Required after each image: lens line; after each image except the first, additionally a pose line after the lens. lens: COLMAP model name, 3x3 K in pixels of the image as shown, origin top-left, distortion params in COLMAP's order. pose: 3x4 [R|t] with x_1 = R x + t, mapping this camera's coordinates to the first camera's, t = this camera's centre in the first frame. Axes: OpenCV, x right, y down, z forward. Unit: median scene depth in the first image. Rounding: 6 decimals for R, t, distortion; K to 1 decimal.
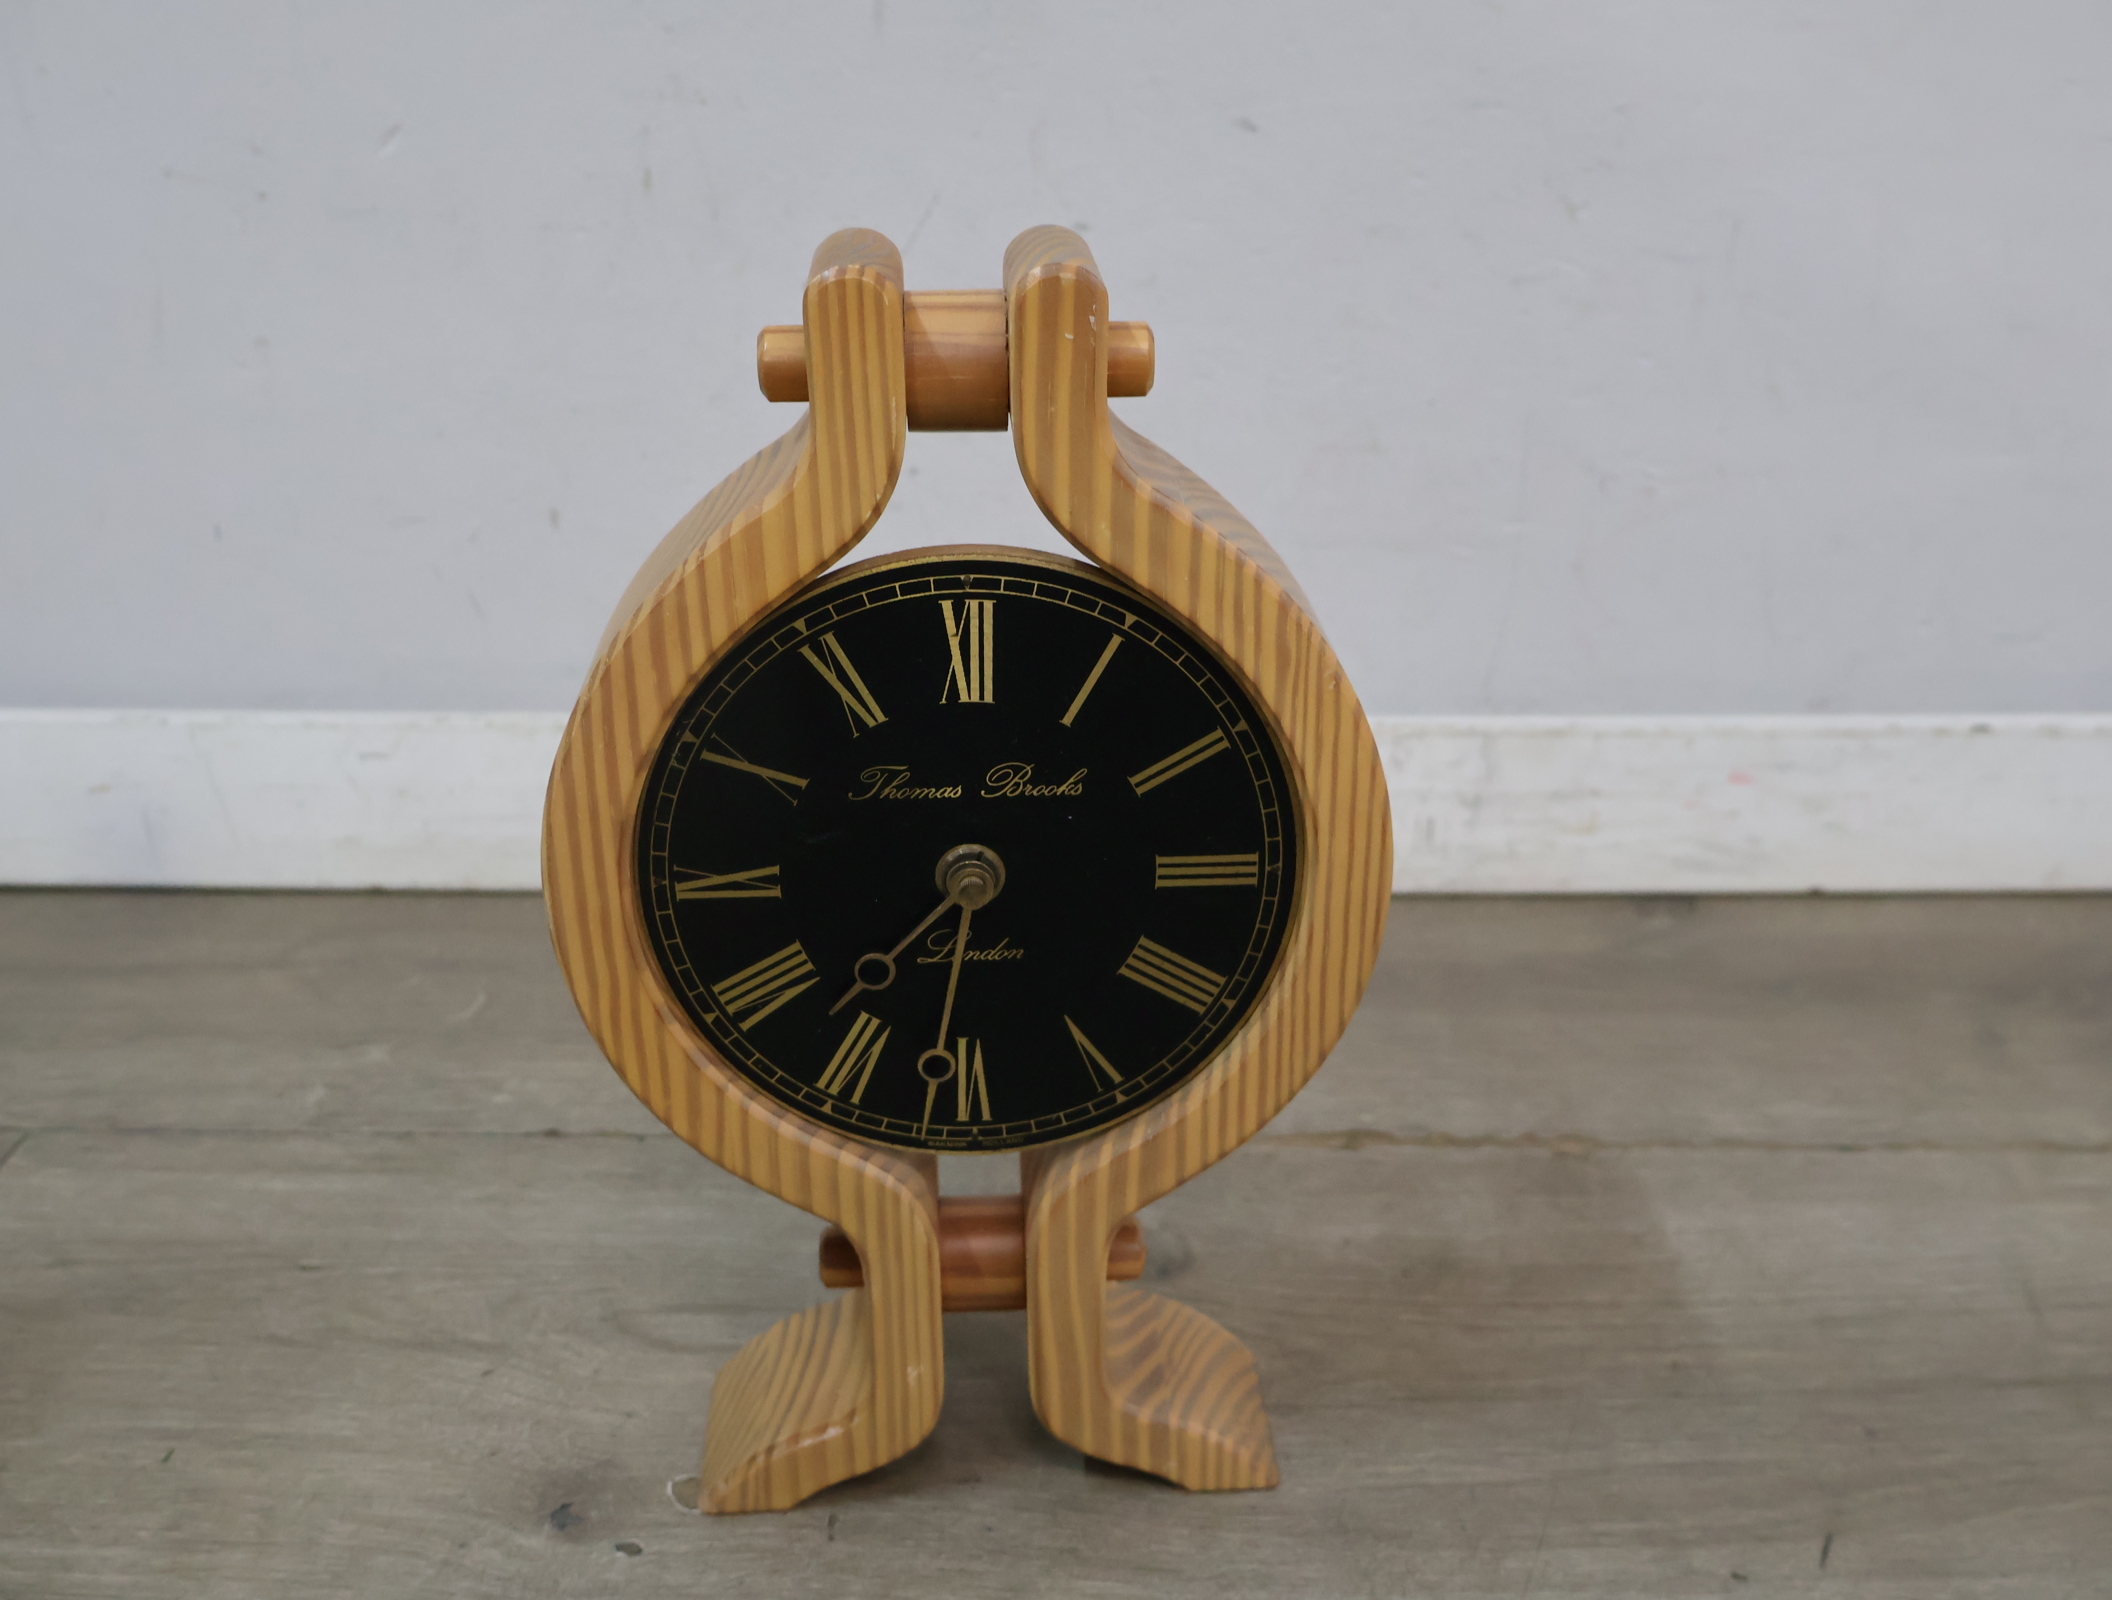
lens RADIAL K [[2072.4, 0, 1050.8], [0, 2072.4, 797.0], [0, 0, 1]] dist [0.011653, 0.000000]
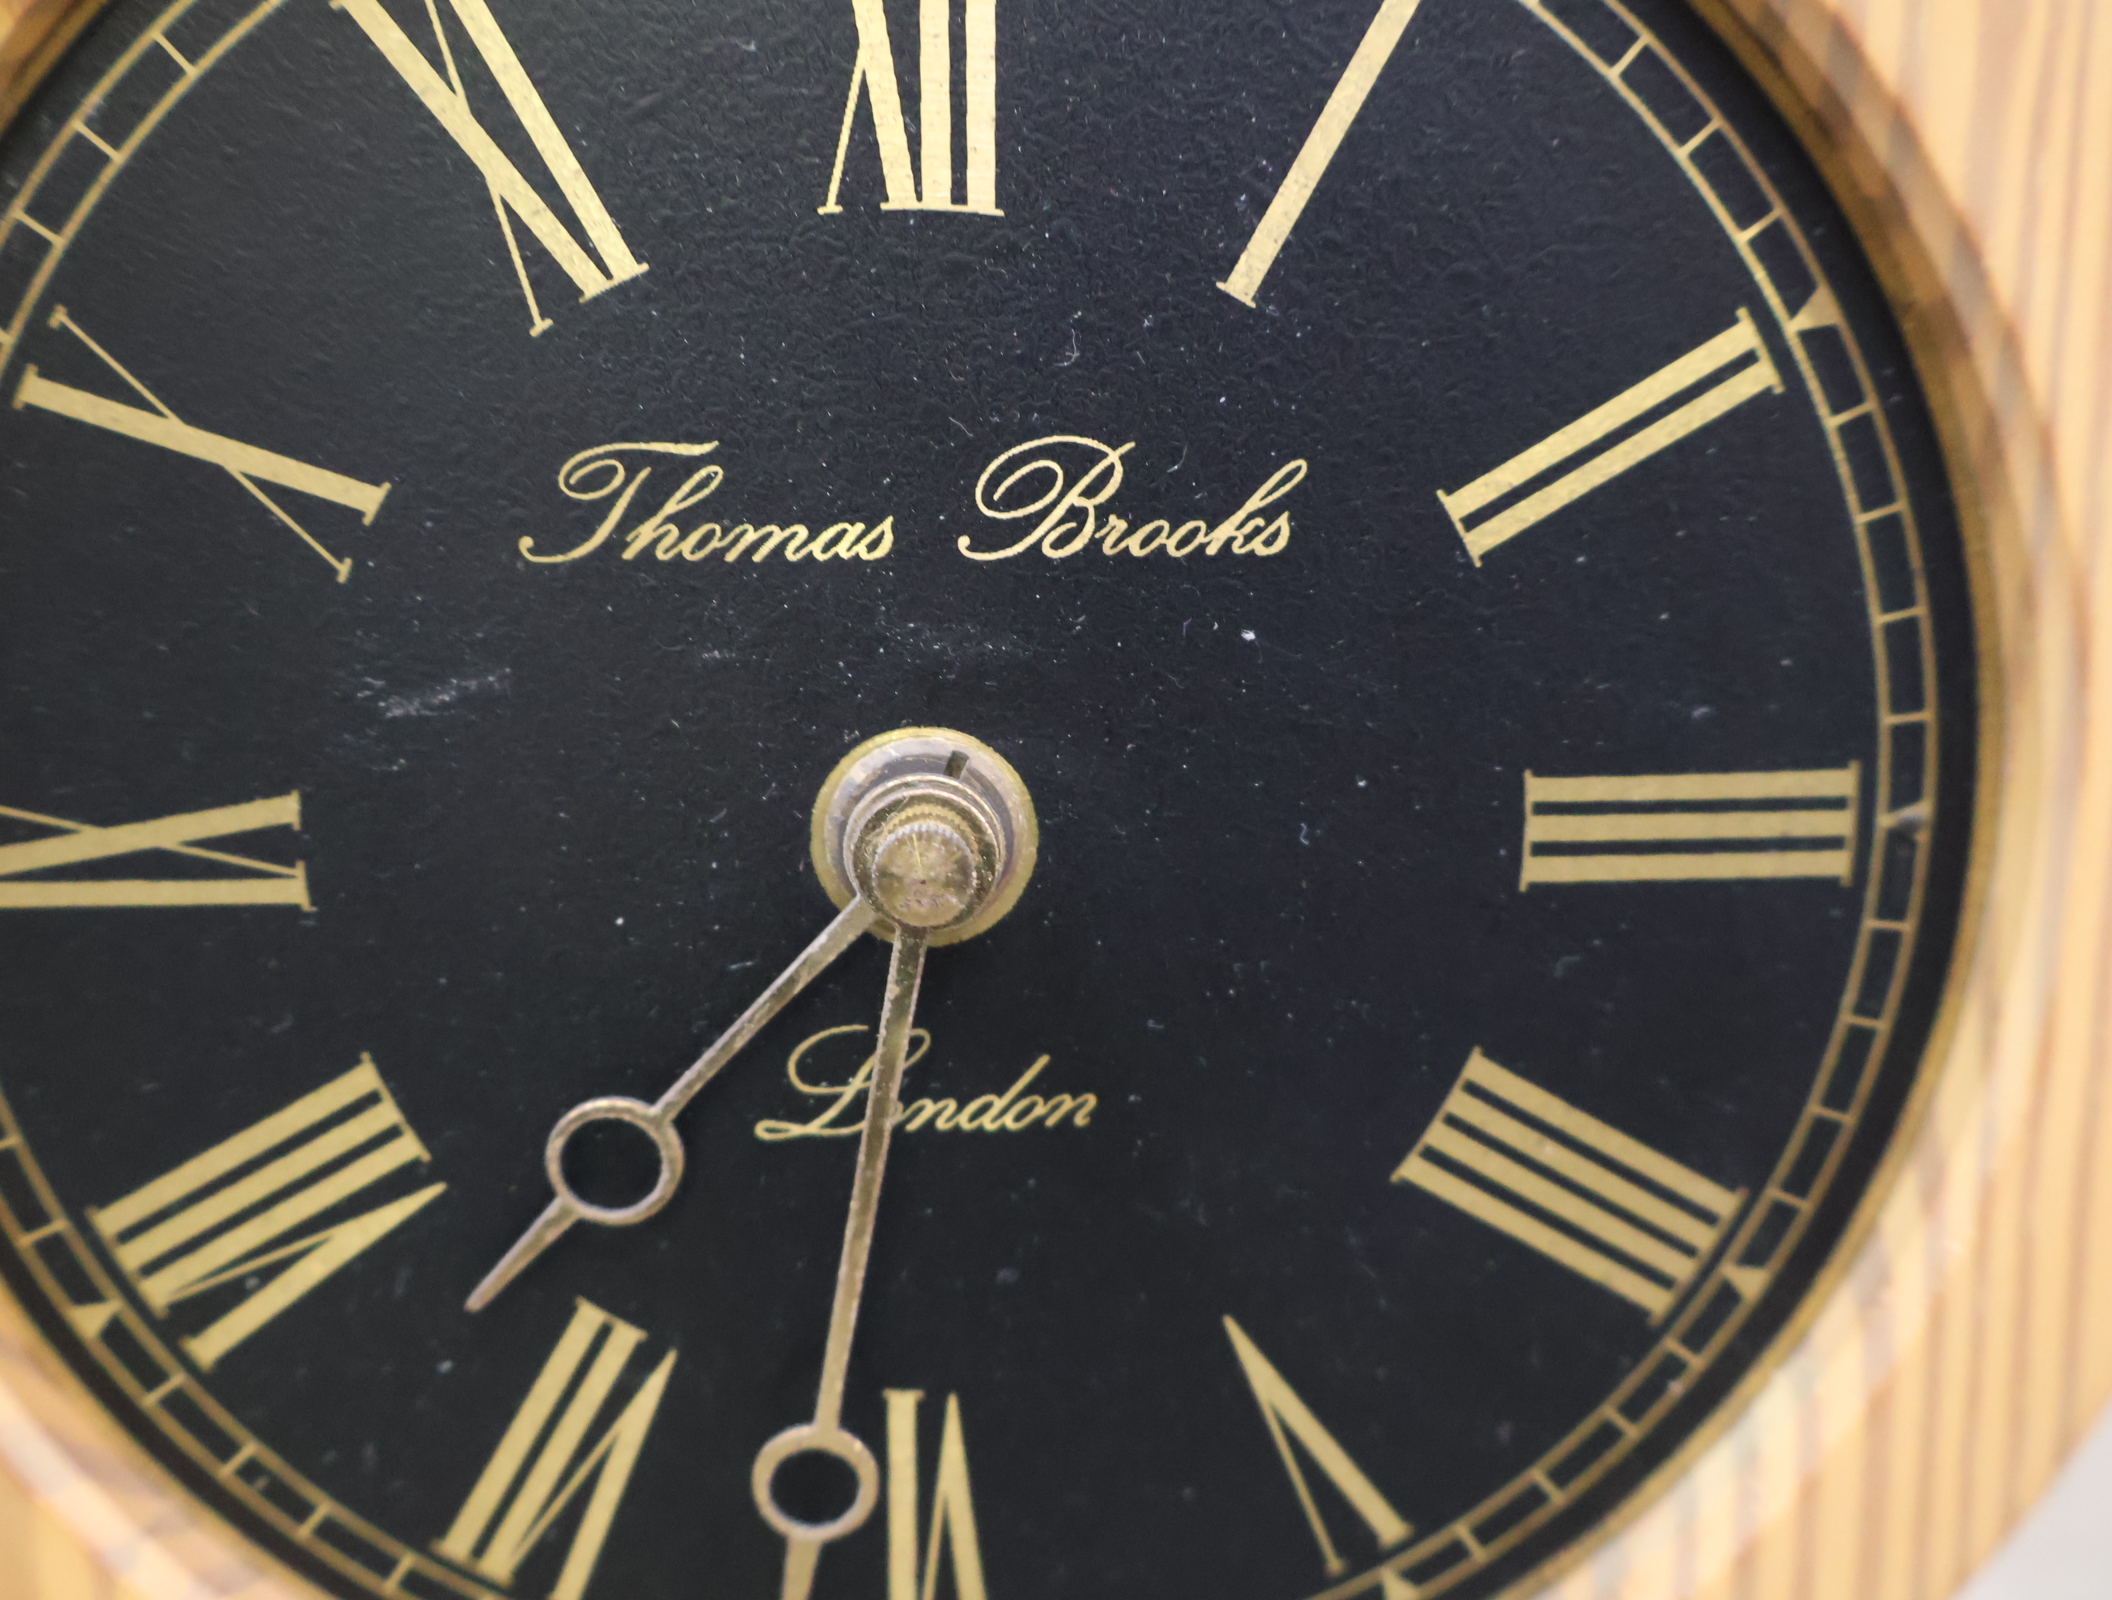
lens RADIAL K [[2072.4, 0, 1047.7], [0, 2072.4, 786.2], [0, 0, 1]] dist [0.011653, 0.000000]
pose [[0.999740, -0.003291, -0.022565, -0.012531], [-0.001238, 0.980243, -0.197793, 0.084635], [0.022770, 0.197770, 0.979984, 0.644473]]
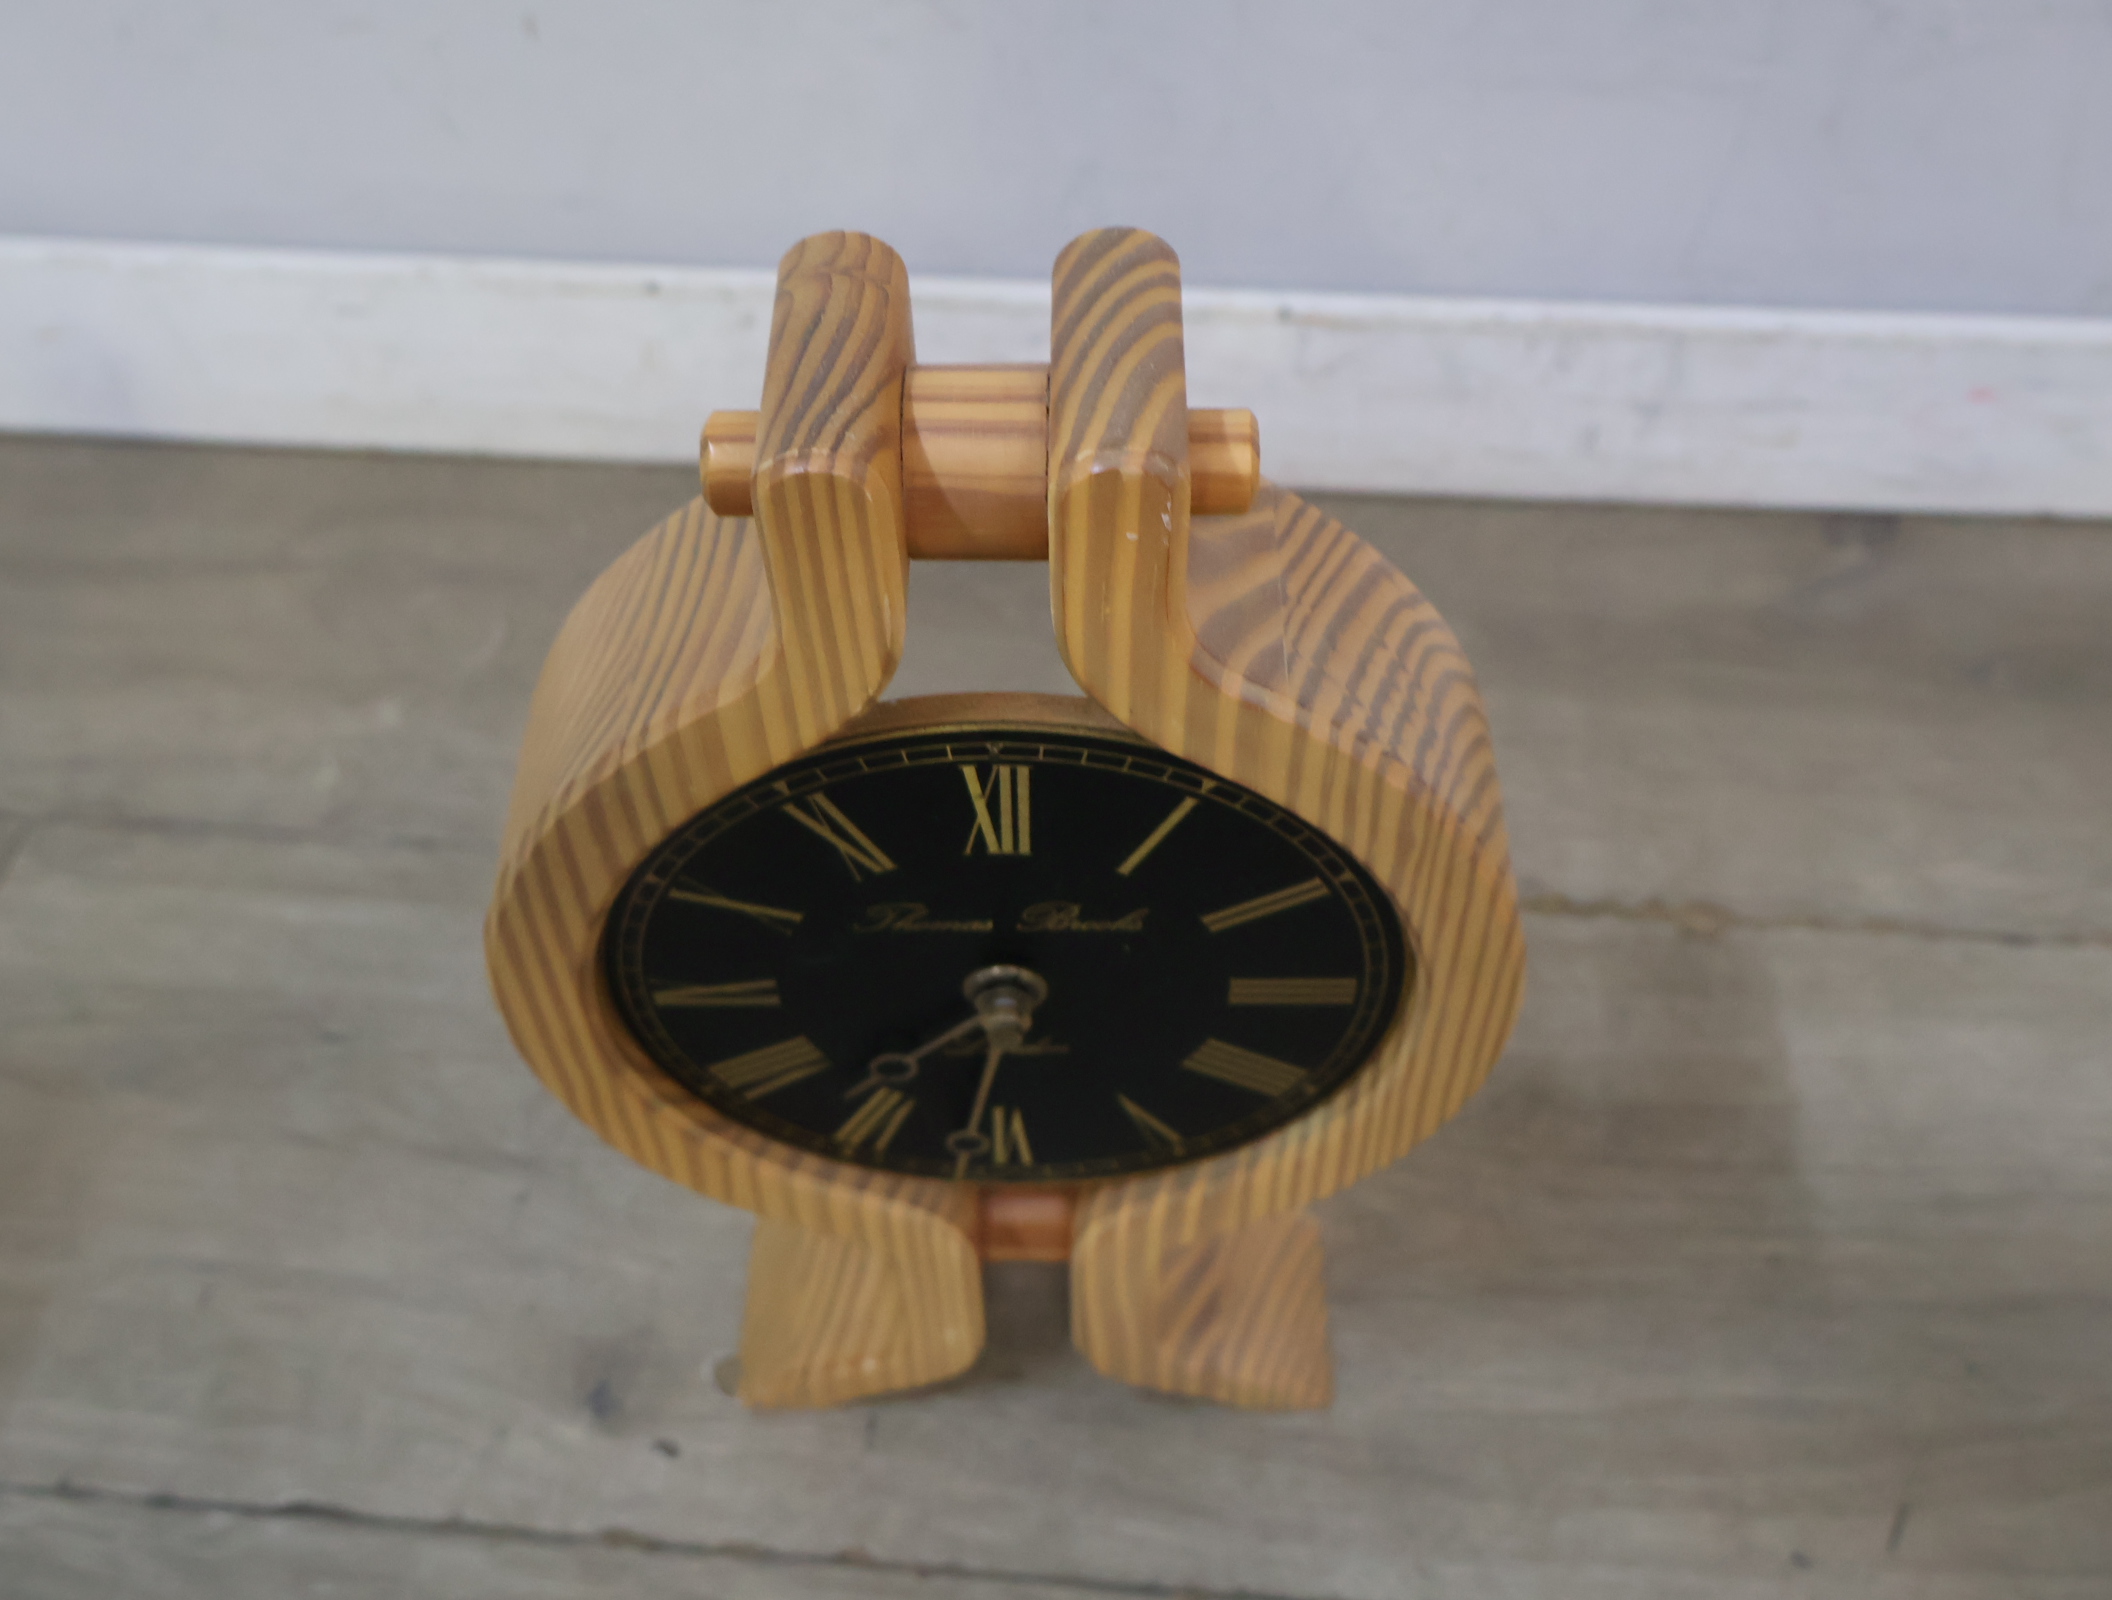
lens RADIAL K [[2072.4, 0, 1038.7], [0, 2072.4, 802.8], [0, 0, 1]] dist [0.011653, 0.000000]
pose [[0.997857, 0.038932, -0.052595, 0.014306], [-0.011113, 0.892904, 0.450109, -0.372289], [0.064486, -0.448560, 0.891423, 0.273547]]
